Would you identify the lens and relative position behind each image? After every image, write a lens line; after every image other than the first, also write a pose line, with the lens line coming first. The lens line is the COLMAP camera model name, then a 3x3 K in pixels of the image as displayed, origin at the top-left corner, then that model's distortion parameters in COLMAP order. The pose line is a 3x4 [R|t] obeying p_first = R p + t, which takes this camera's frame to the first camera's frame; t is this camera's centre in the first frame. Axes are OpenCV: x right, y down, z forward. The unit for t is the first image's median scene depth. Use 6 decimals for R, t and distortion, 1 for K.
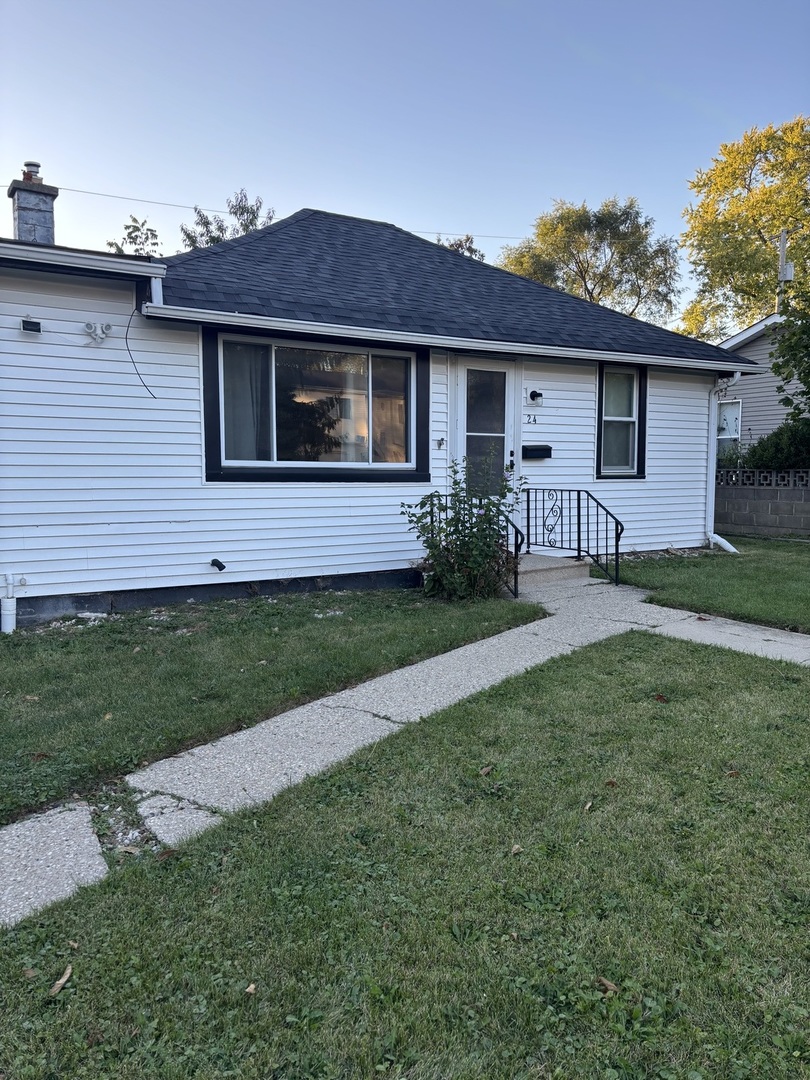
lens RADIAL K [[819.9, 0, 407.9], [0, 819.9, 552.8], [0, 0, 1]] dist [0.052210, -0.042635]
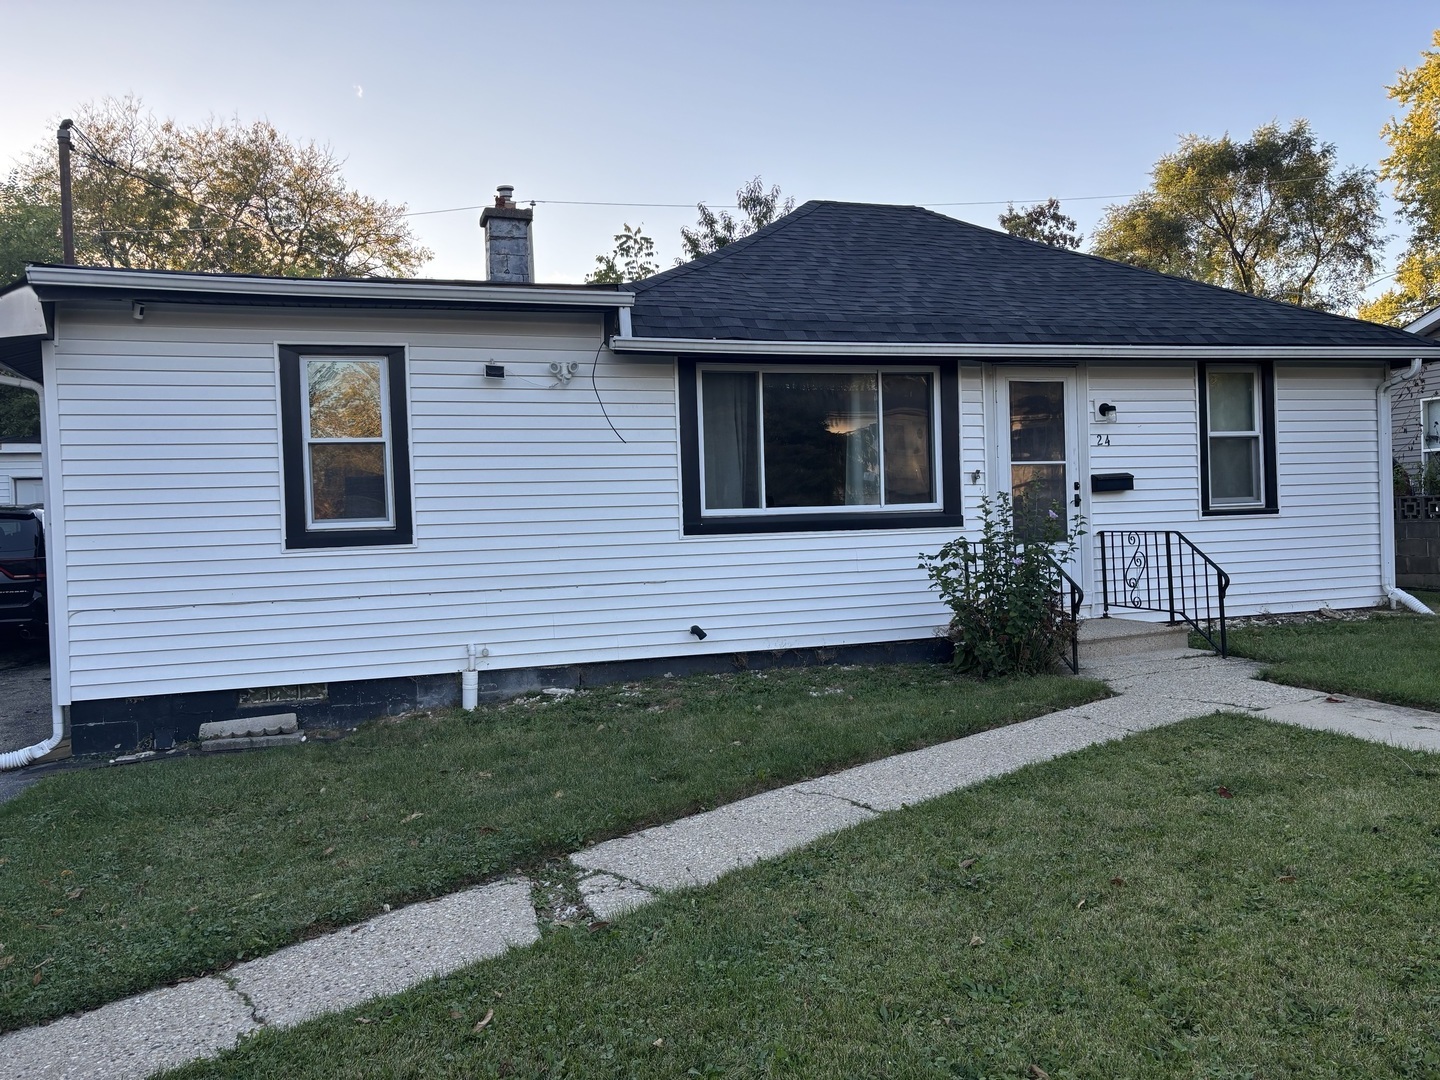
lens RADIAL K [[1093.5, 0, 716.0], [0, 1093.5, 550.3], [0, 0, 1]] dist [0.052948, -0.043891]
pose [[0.969415, -0.028074, -0.243818, 0.060719], [0.010472, 0.997263, -0.073194, 0.011882], [0.245205, 0.068402, 0.967055, -0.081463]]
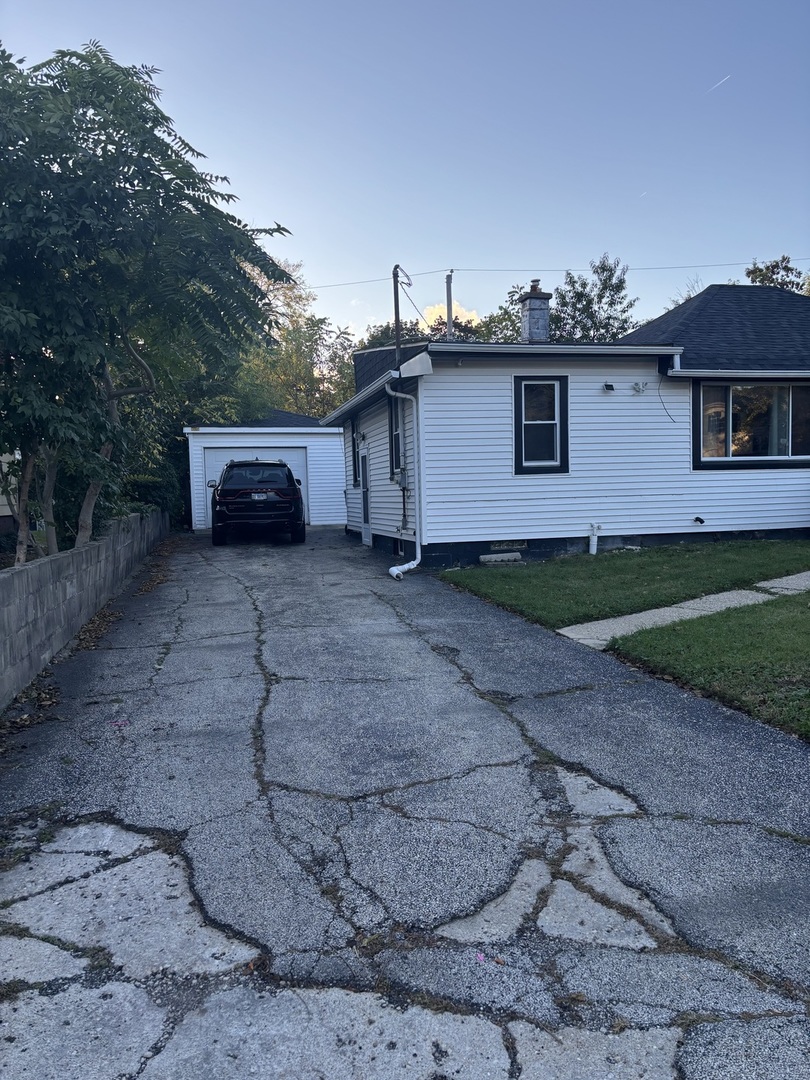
lens RADIAL K [[819.9, 0, 407.9], [0, 819.9, 552.8], [0, 0, 1]] dist [0.052210, -0.042635]
pose [[0.949367, -0.004335, -0.314140, -0.261784], [-0.003695, 0.999682, -0.024961, 0.121077], [0.314149, 0.024858, 0.949048, -0.745214]]
